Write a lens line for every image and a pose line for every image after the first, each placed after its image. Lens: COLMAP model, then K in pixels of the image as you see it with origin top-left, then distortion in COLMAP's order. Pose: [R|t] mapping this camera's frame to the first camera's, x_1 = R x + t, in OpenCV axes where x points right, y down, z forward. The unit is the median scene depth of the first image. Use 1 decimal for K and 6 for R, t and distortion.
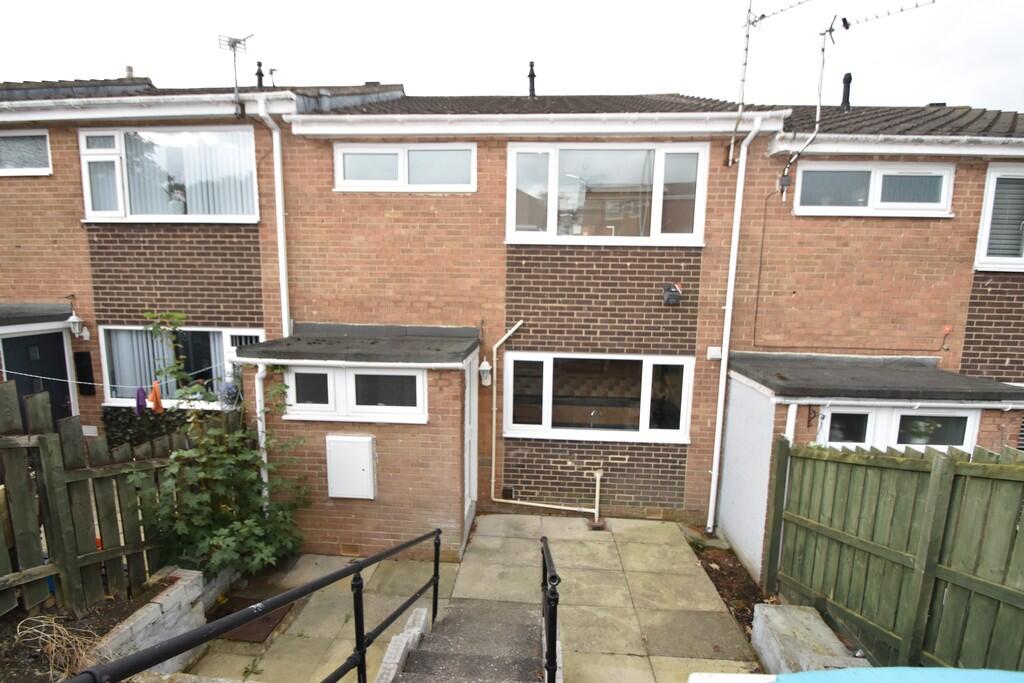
lens RADIAL K [[452.8, 0, 517.7], [0, 452.8, 350.8], [0, 0, 1]] dist [0.001963, -0.009112]
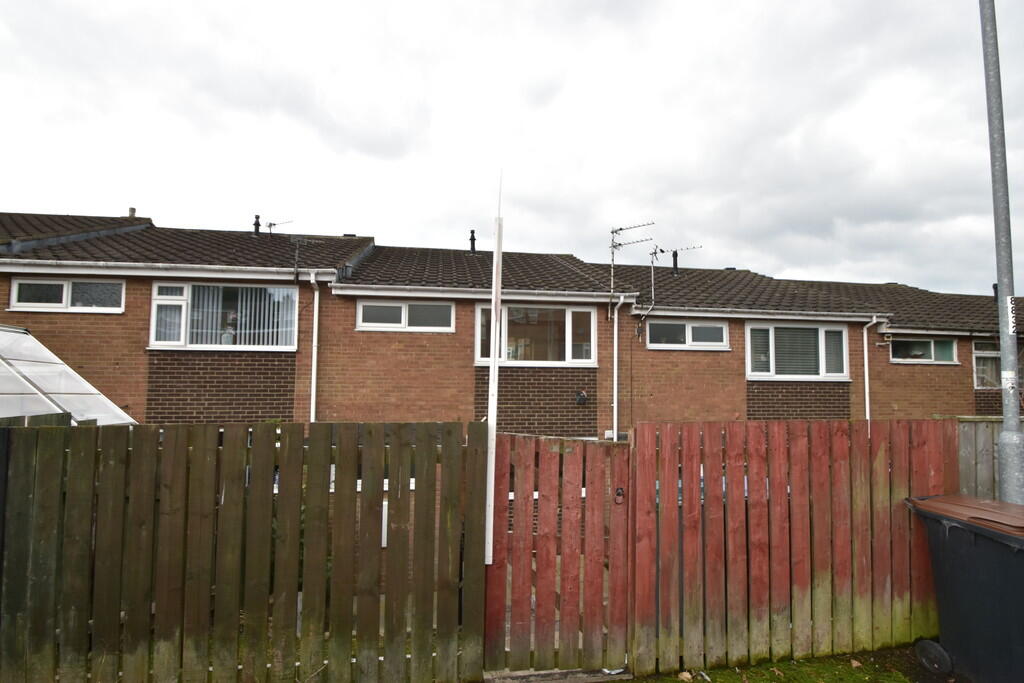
lens RADIAL K [[452.8, 0, 517.7], [0, 452.8, 350.8], [0, 0, 1]] dist [0.001963, -0.009112]
pose [[0.976198, 0.003263, 0.216855, -0.210112], [0.038973, 0.980971, -0.190201, 0.007299], [-0.213349, 0.194125, 0.957495, -0.478538]]
